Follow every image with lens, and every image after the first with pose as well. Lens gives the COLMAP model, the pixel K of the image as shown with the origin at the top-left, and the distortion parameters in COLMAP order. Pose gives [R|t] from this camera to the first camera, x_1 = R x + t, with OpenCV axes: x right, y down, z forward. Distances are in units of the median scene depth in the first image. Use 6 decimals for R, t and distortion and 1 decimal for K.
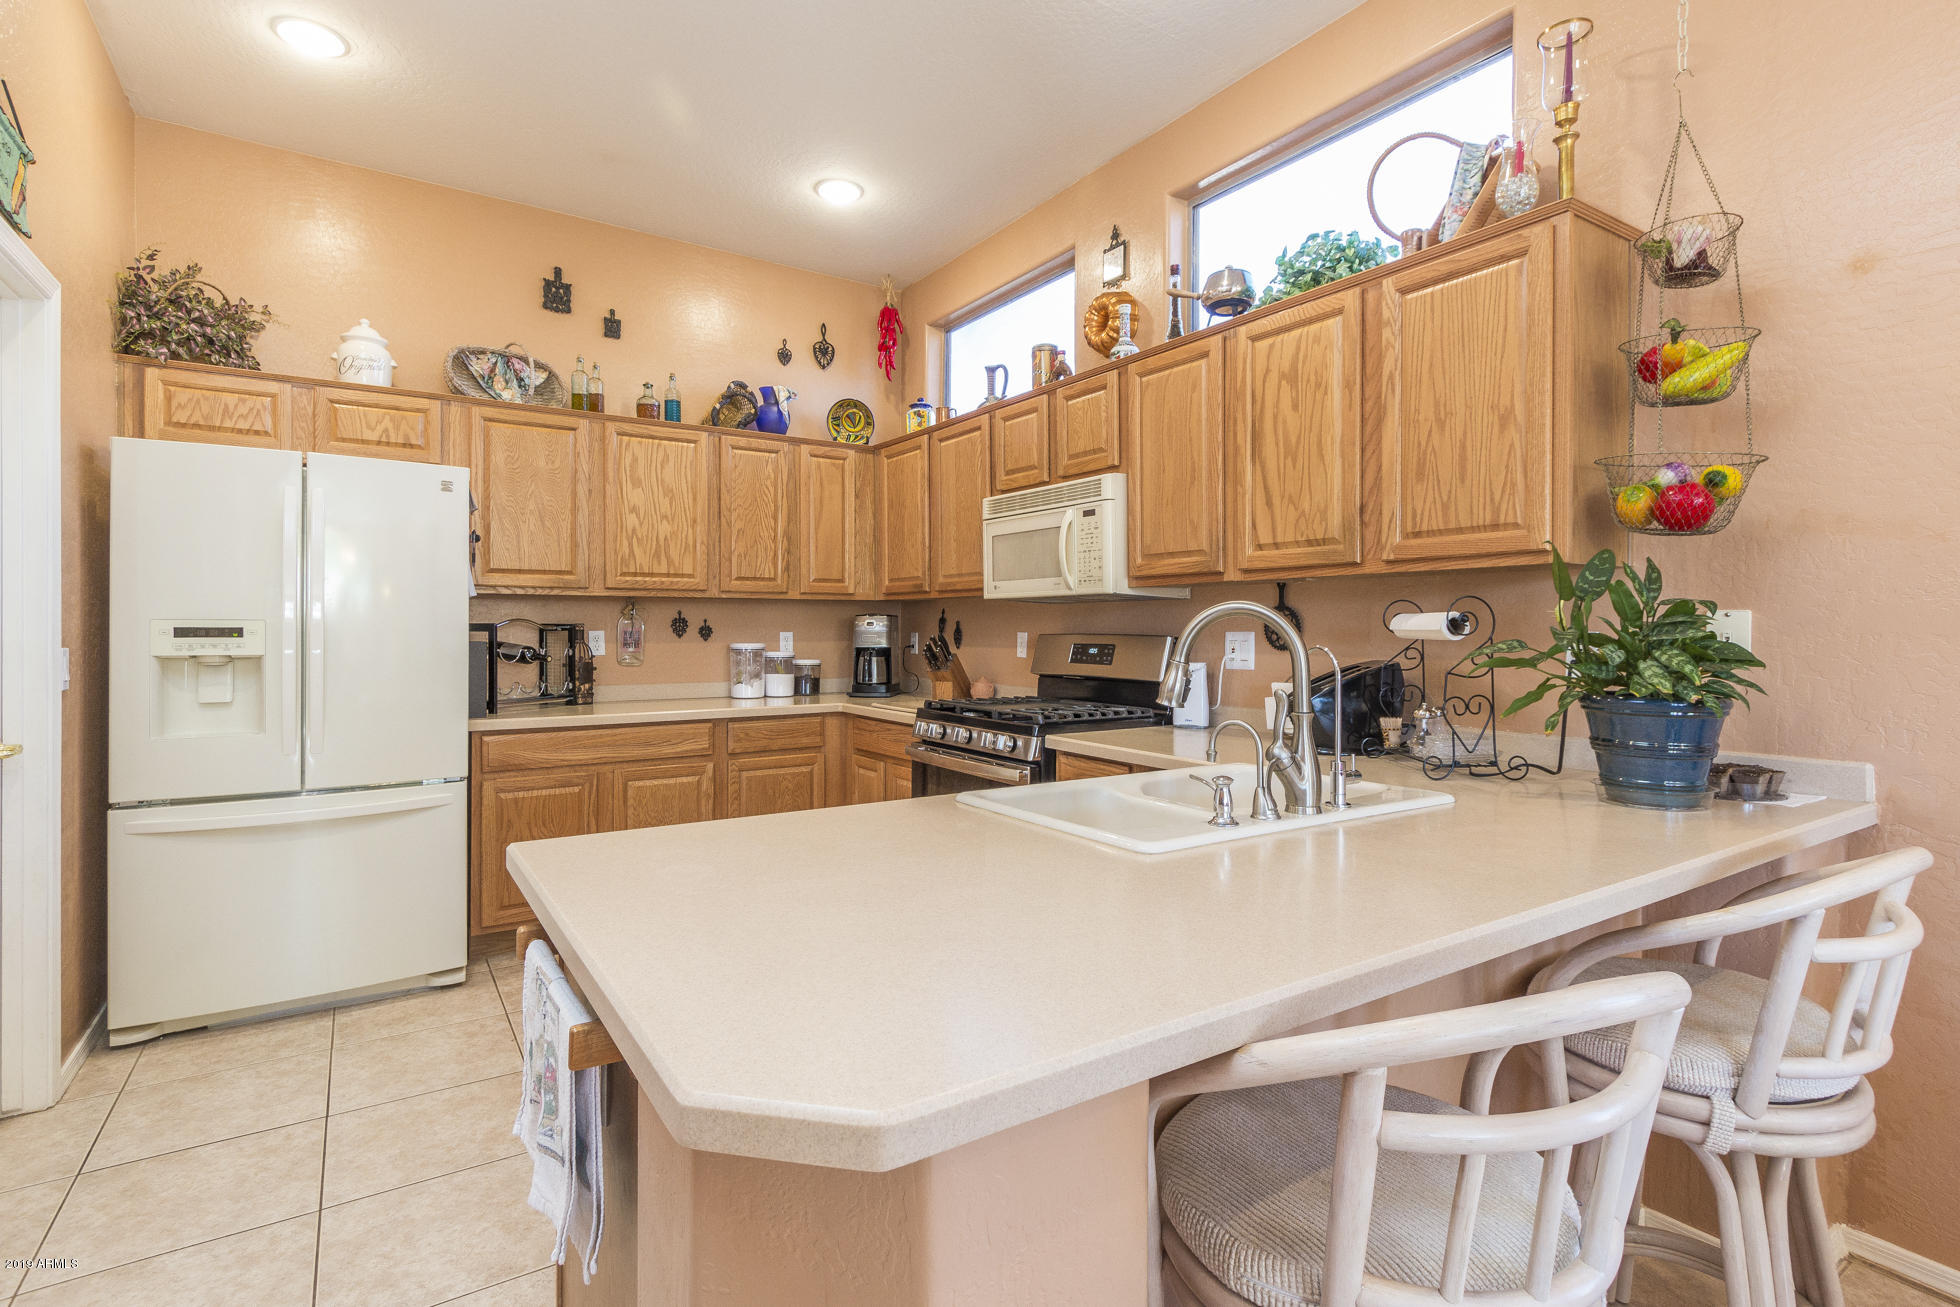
lens RADIAL K [[930.8, 0, 976.4], [0, 930.8, 634.2], [0, 0, 1]] dist [0.000381, -0.000326]
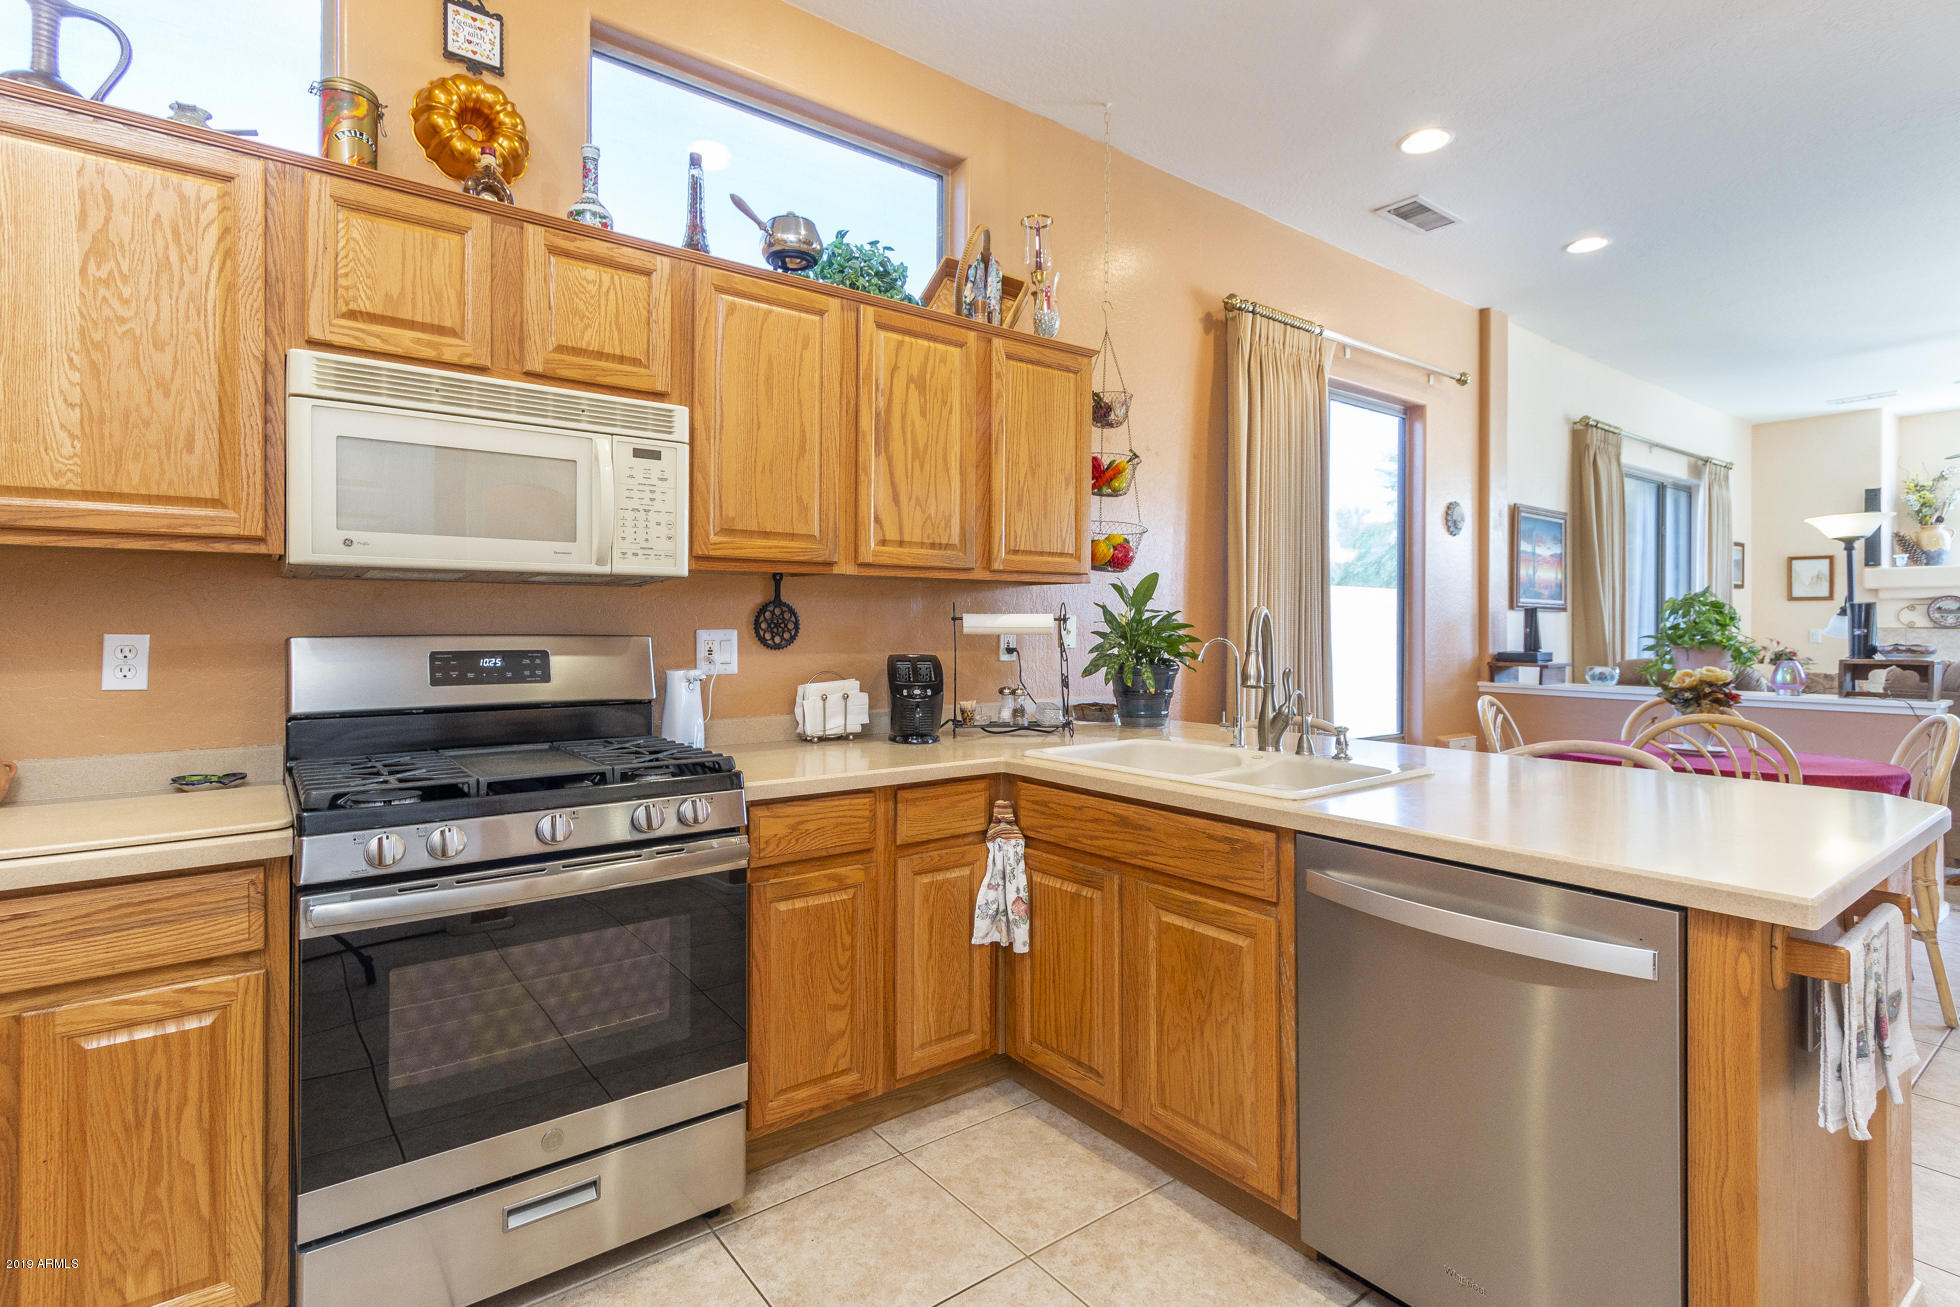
lens RADIAL K [[930.8, 0, 976.4], [0, 930.8, 634.2], [0, 0, 1]] dist [0.000381, -0.000326]
pose [[-0.071457, -0.012109, 0.997370, -0.692397], [0.004179, 0.999914, 0.012439, -0.009274], [-0.997435, 0.005057, -0.071400, 0.994130]]
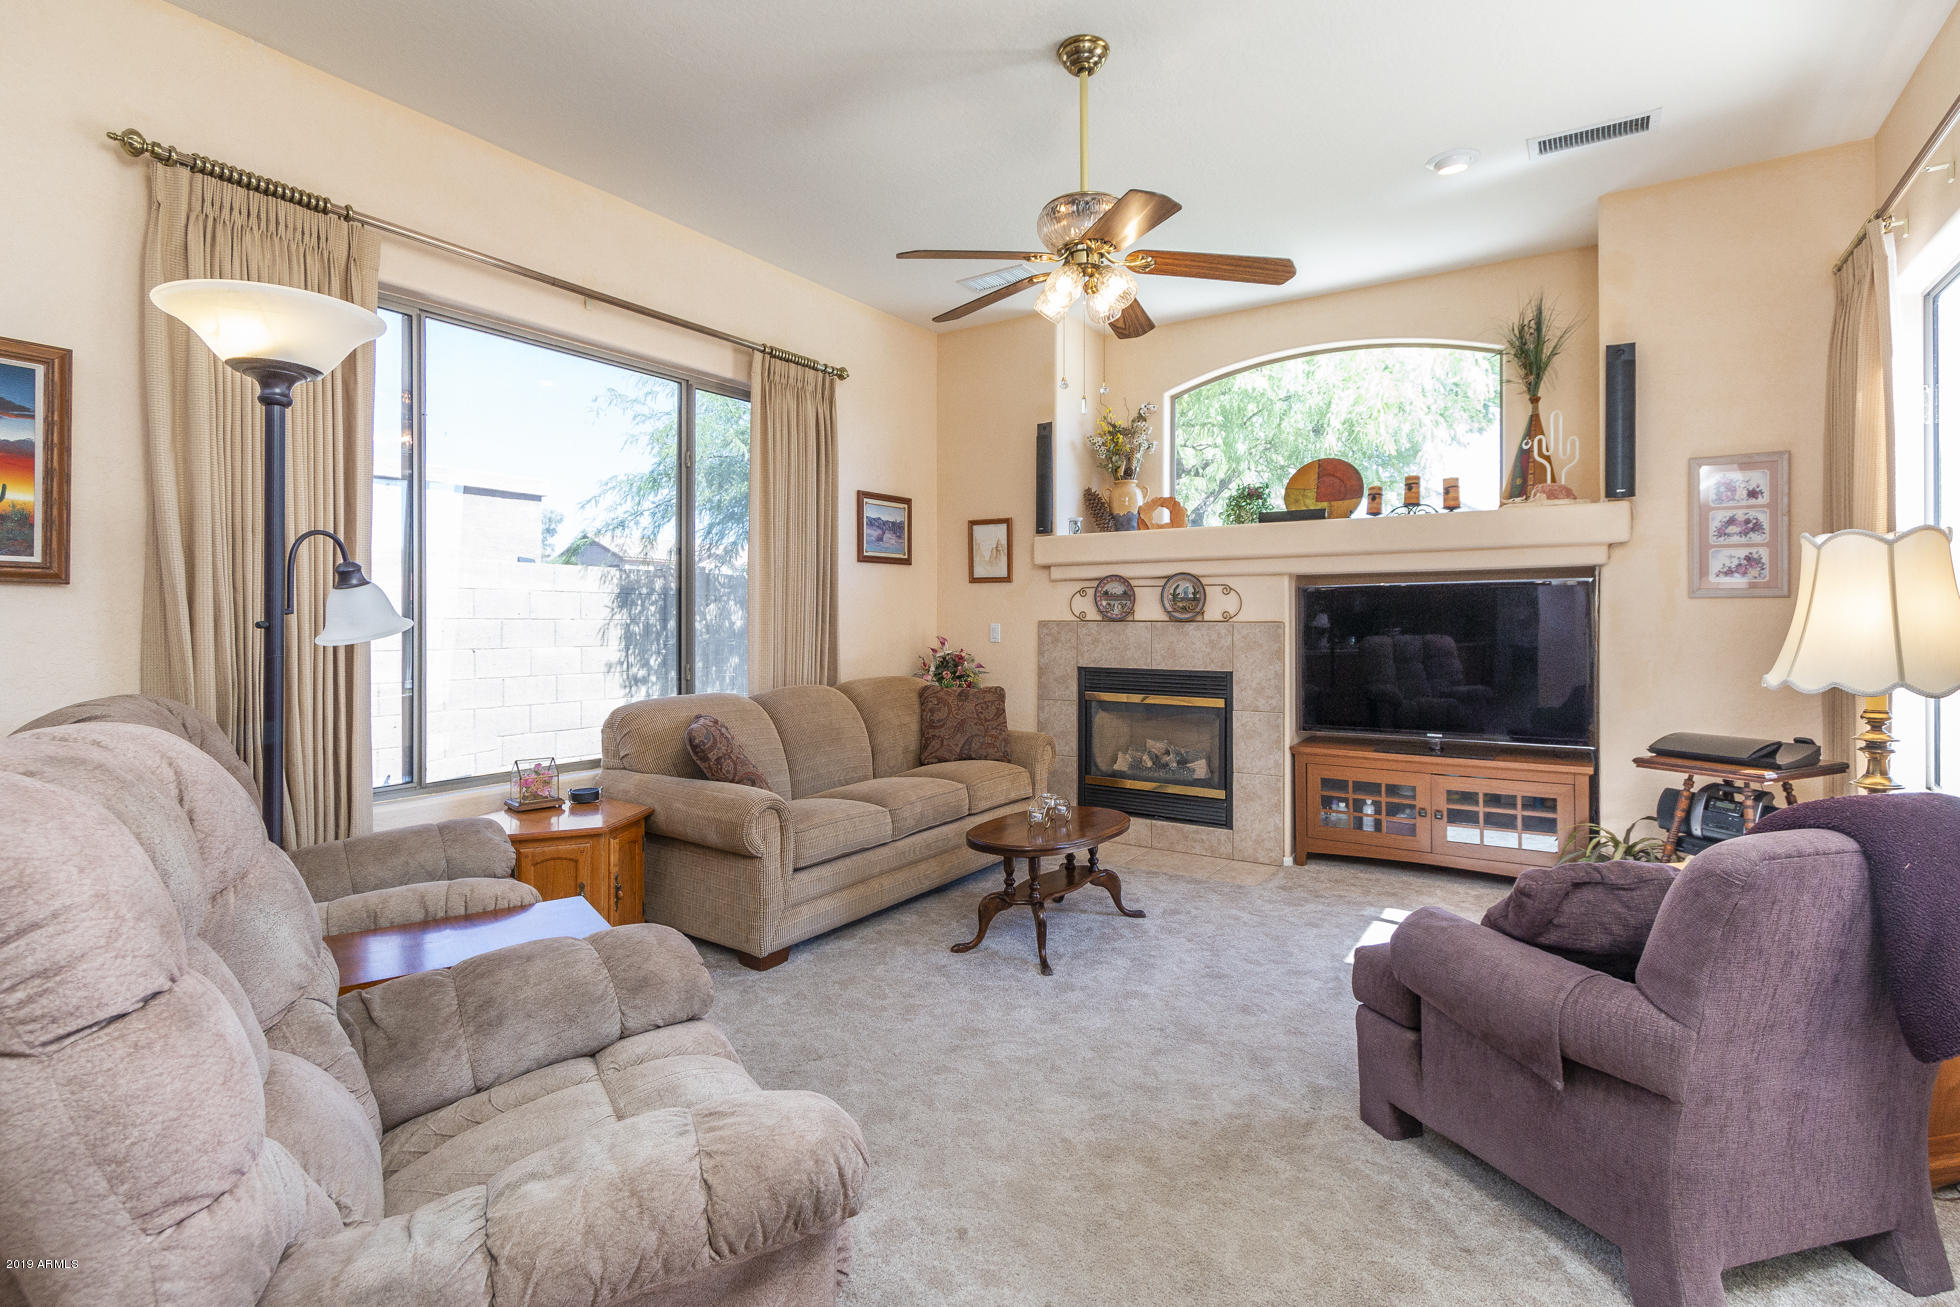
lens RADIAL K [[930.8, 0, 976.4], [0, 930.8, 634.2], [0, 0, 1]] dist [0.000381, -0.000326]
pose [[-0.392685, -0.012486, 0.919588, 0.211168], [0.003654, 0.999879, 0.015136, 0.015874], [-0.919666, 0.009304, -0.392591, -1.103018]]
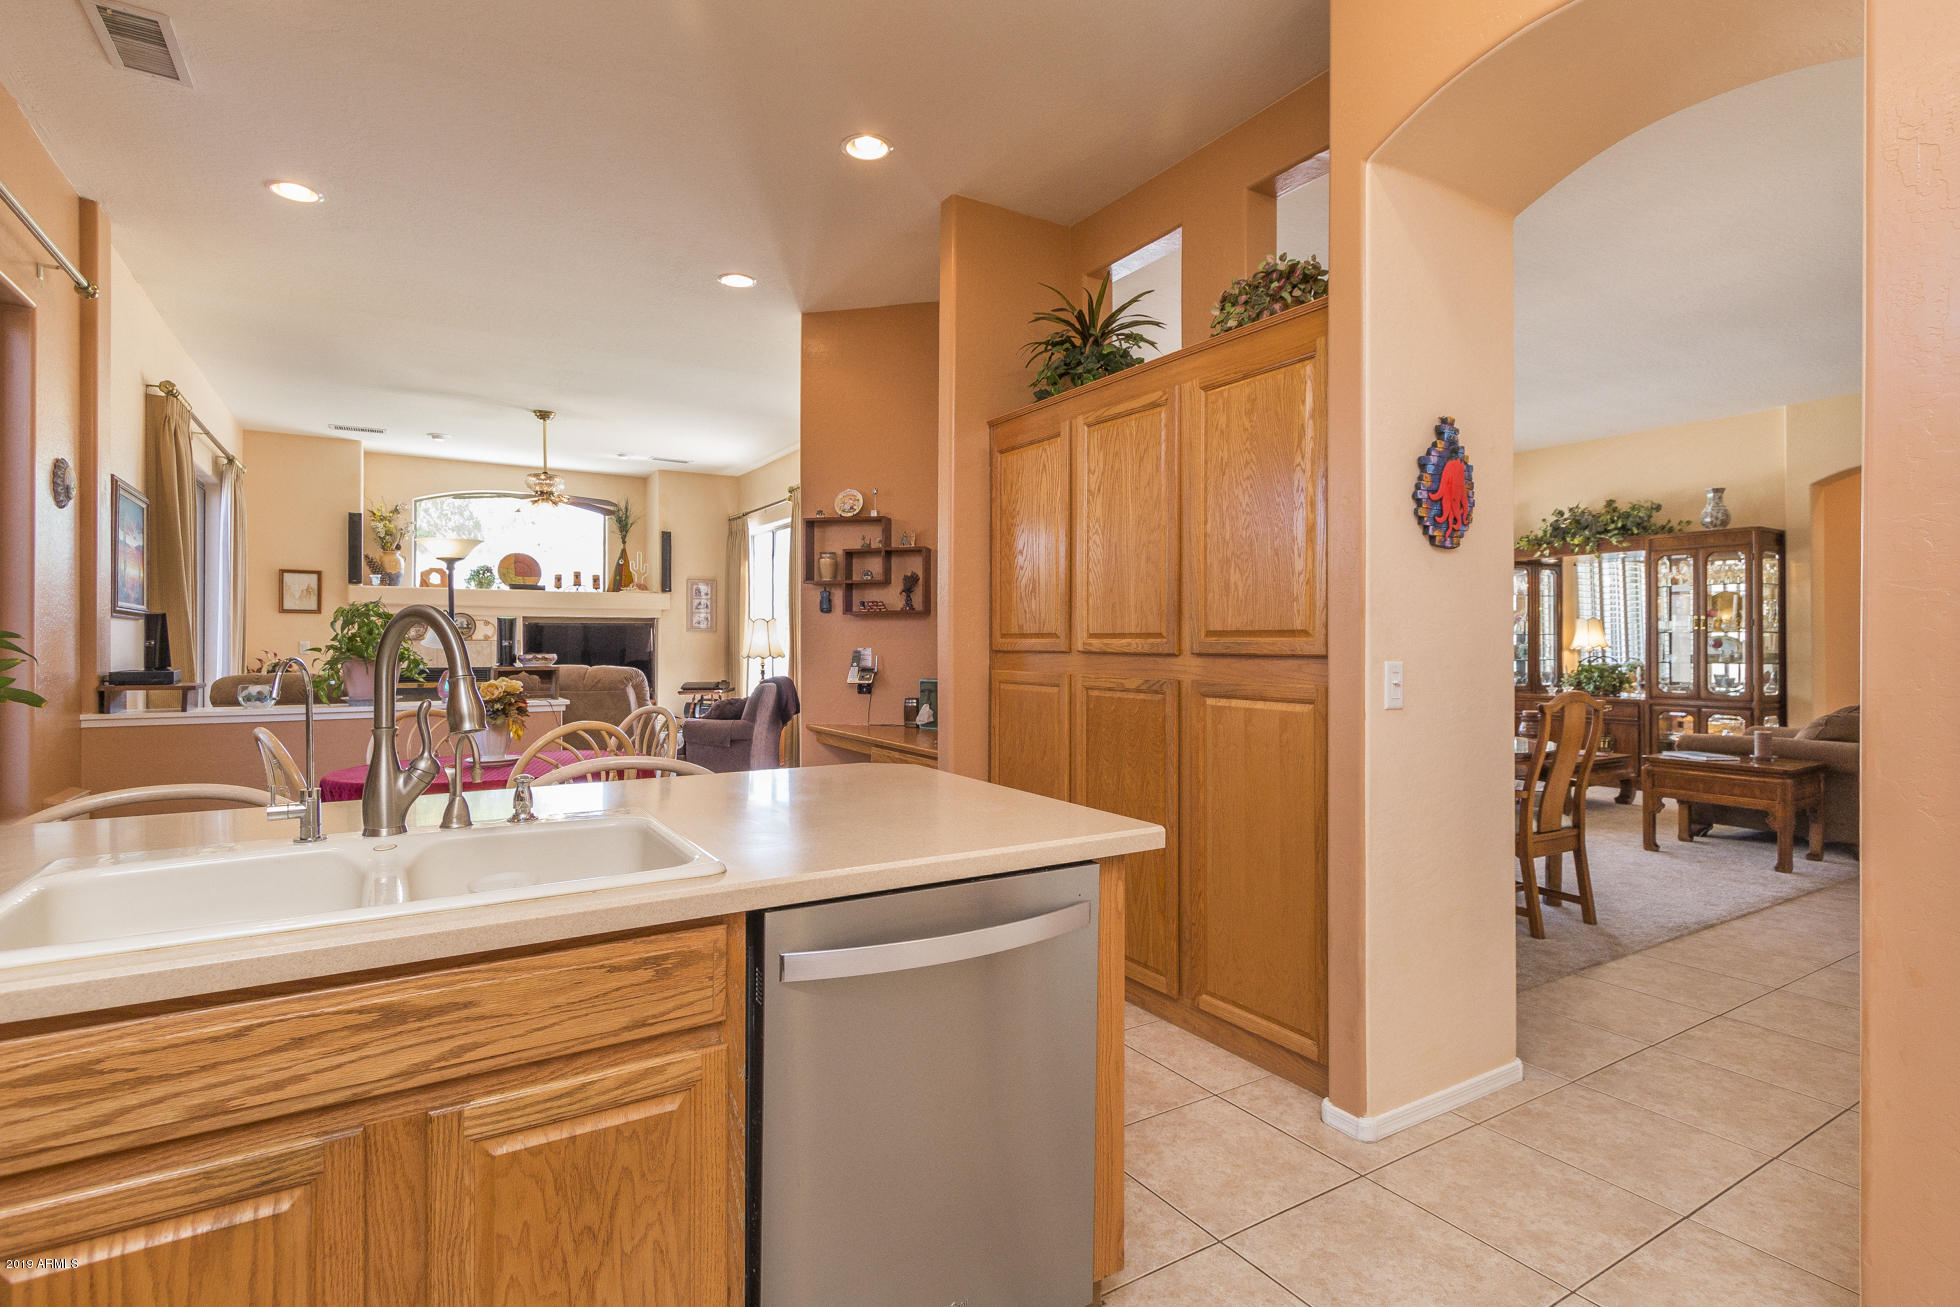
lens RADIAL K [[952.8, 0, 985.8], [0, 952.8, 634.4], [0, 0, 1]] dist [0.004039, 0.000545]
pose [[-0.999523, -0.004124, 0.030599, -0.246009], [-0.004132, 0.999991, -0.000206, -0.007677], [-0.030598, -0.000332, -0.999532, 1.196692]]
